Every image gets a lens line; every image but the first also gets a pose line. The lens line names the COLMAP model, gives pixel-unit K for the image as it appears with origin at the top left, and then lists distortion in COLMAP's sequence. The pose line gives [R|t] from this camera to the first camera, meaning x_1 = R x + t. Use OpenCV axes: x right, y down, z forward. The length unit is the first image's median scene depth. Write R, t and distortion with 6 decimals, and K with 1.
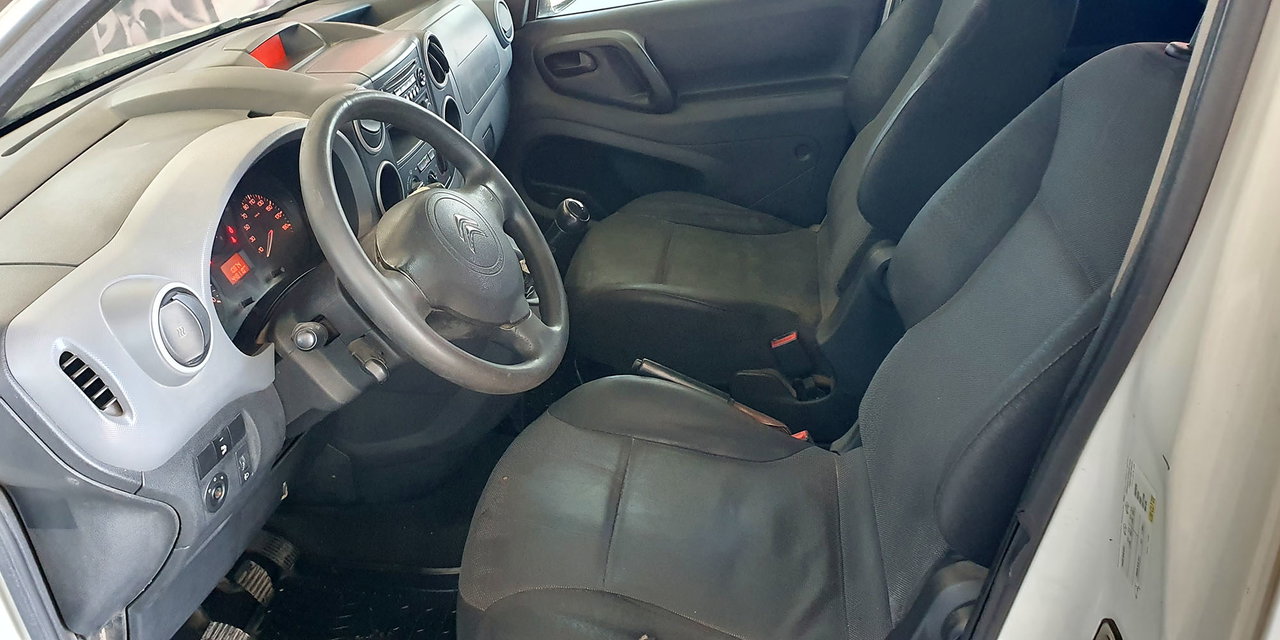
lens RADIAL K [[1088.3, 0, 640.0], [0, 1088.3, 320.0], [0, 0, 1]] dist [0.127831, -0.413421]
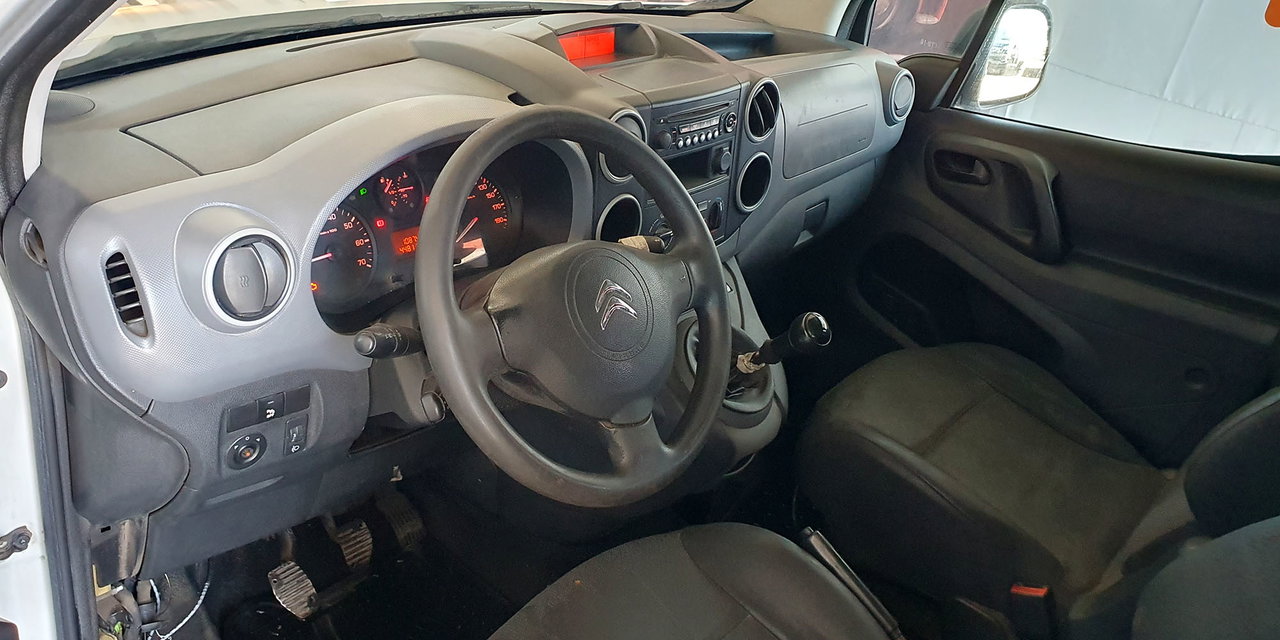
lens RADIAL K [[1088.3, 0, 640.0], [0, 1088.3, 320.0], [0, 0, 1]] dist [0.127831, -0.413421]
pose [[0.825662, 0.406614, -0.391085, 0.149186], [-0.417605, 0.906583, 0.060932, -0.099810], [0.379327, 0.113010, 0.918335, 0.180749]]
